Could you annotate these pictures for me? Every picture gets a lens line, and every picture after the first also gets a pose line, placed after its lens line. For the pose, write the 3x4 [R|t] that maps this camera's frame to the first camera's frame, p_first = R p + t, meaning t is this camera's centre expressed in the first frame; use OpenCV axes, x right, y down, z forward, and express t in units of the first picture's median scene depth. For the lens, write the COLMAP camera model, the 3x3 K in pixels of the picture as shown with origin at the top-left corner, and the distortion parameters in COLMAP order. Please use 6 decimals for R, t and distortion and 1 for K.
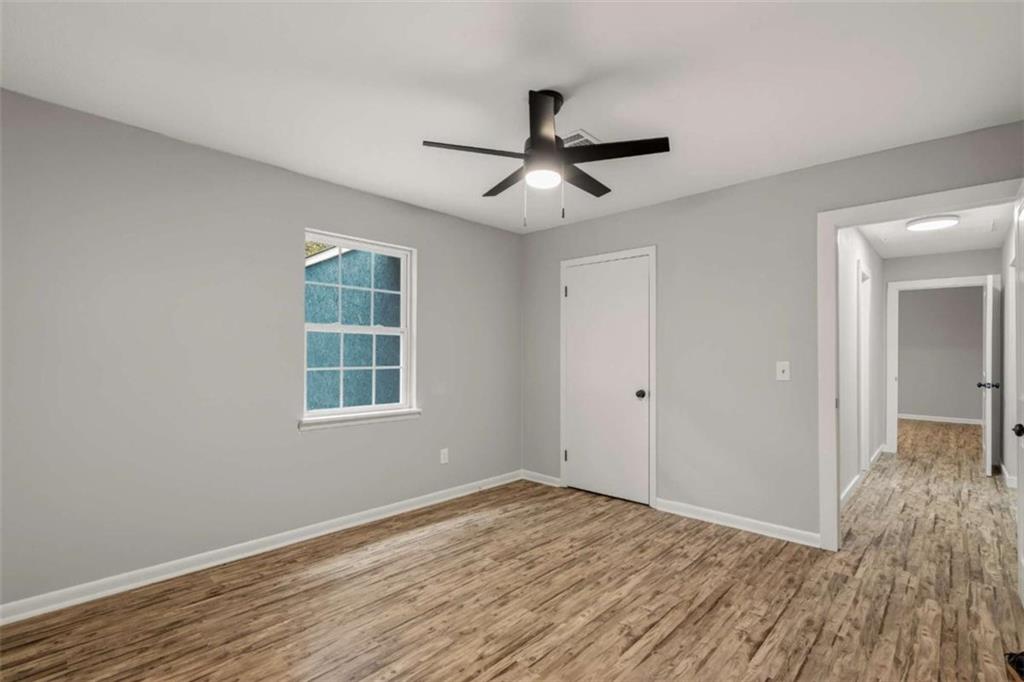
lens RADIAL K [[472.8, 0, 510.7], [0, 472.8, 340.1], [0, 0, 1]] dist [0.000174, 0.000340]
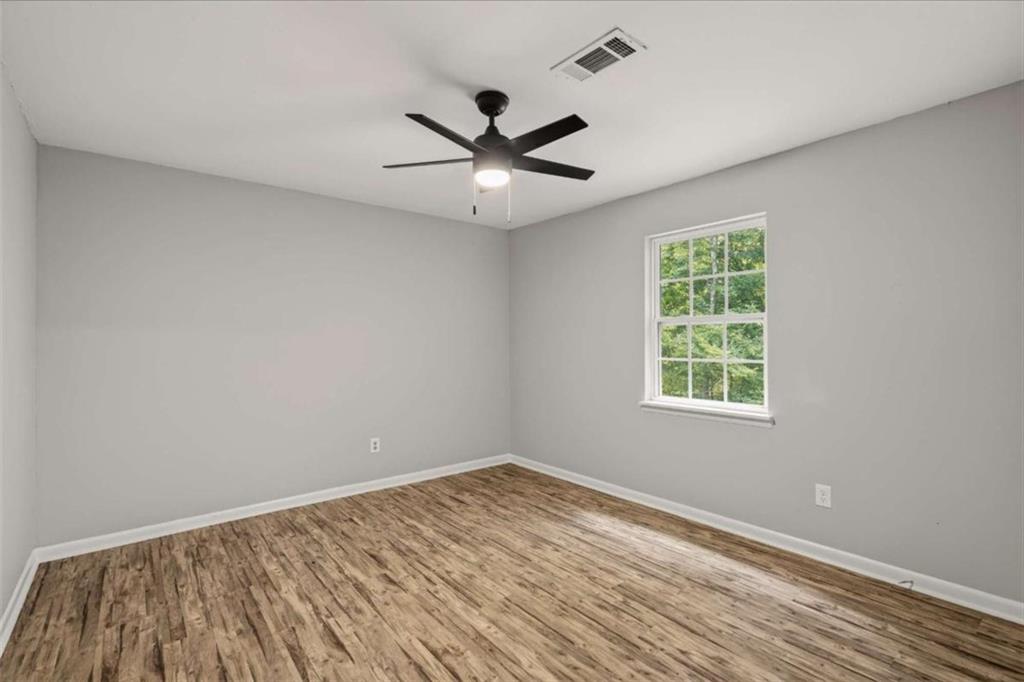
lens RADIAL K [[472.8, 0, 510.7], [0, 472.8, 340.1], [0, 0, 1]] dist [0.000174, 0.000340]
pose [[-0.135611, -0.008741, -0.990724, 0.830547], [0.030232, 0.999459, -0.012956, 0.024561], [0.990301, -0.031709, -0.135273, 0.917800]]
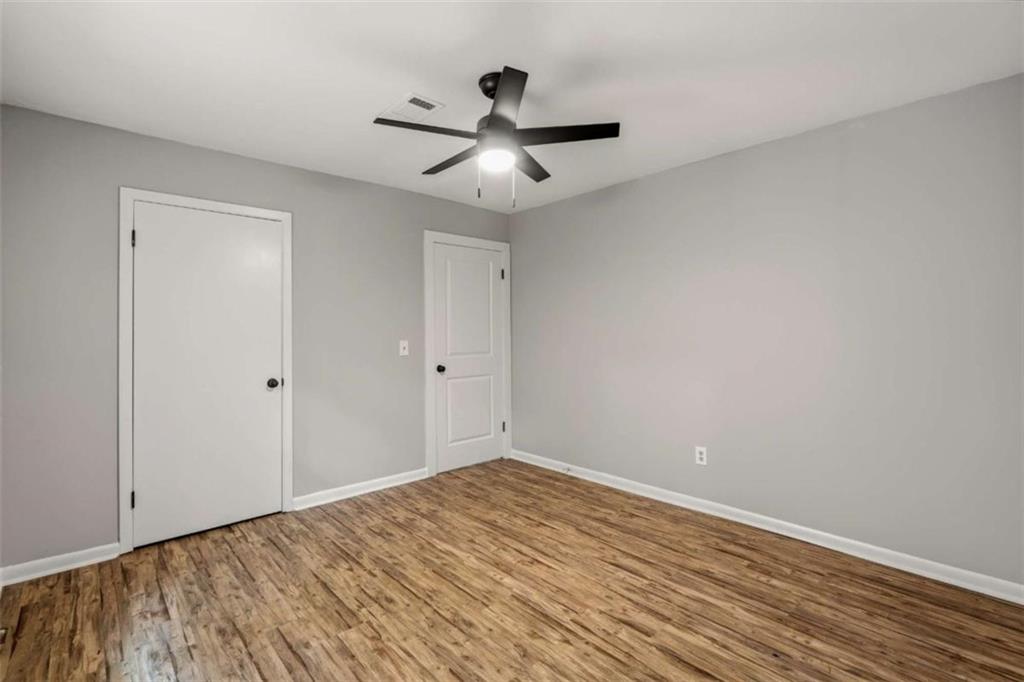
lens RADIAL K [[467.2, 0, 510.2], [0, 467.2, 319.8], [0, 0, 1]] dist [-0.001780, -0.000471]
pose [[0.081363, 0.026150, 0.996341, -0.707291], [-0.020237, 0.999493, -0.024580, 0.017601], [-0.996479, -0.018163, 0.081851, 0.699564]]
